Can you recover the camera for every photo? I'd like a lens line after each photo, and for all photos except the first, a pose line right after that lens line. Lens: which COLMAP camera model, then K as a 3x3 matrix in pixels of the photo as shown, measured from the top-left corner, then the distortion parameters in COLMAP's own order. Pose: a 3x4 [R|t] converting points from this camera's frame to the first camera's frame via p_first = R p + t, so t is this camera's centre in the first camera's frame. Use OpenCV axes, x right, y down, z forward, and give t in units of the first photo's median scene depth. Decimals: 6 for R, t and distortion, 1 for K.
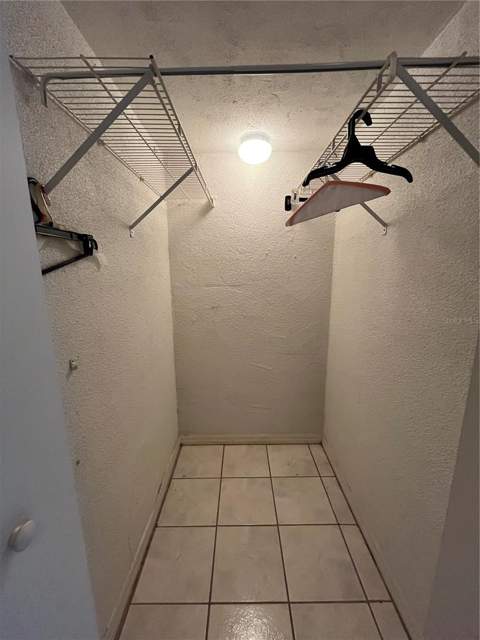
lens RADIAL K [[259.3, 0, 243.0], [0, 259.3, 316.5], [0, 0, 1]] dist [-0.001043, 0.000419]
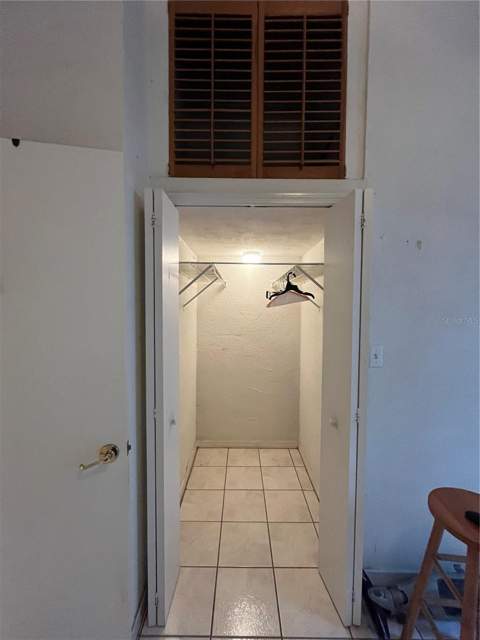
lens RADIAL K [[259.3, 0, 242.9], [0, 259.3, 316.6], [0, 0, 1]] dist [-0.001043, 0.000419]
pose [[0.999872, 0.015931, 0.001426, -0.007435], [-0.015490, 0.986678, -0.161948, 0.022825], [-0.003988, 0.161905, 0.986798, -0.548277]]
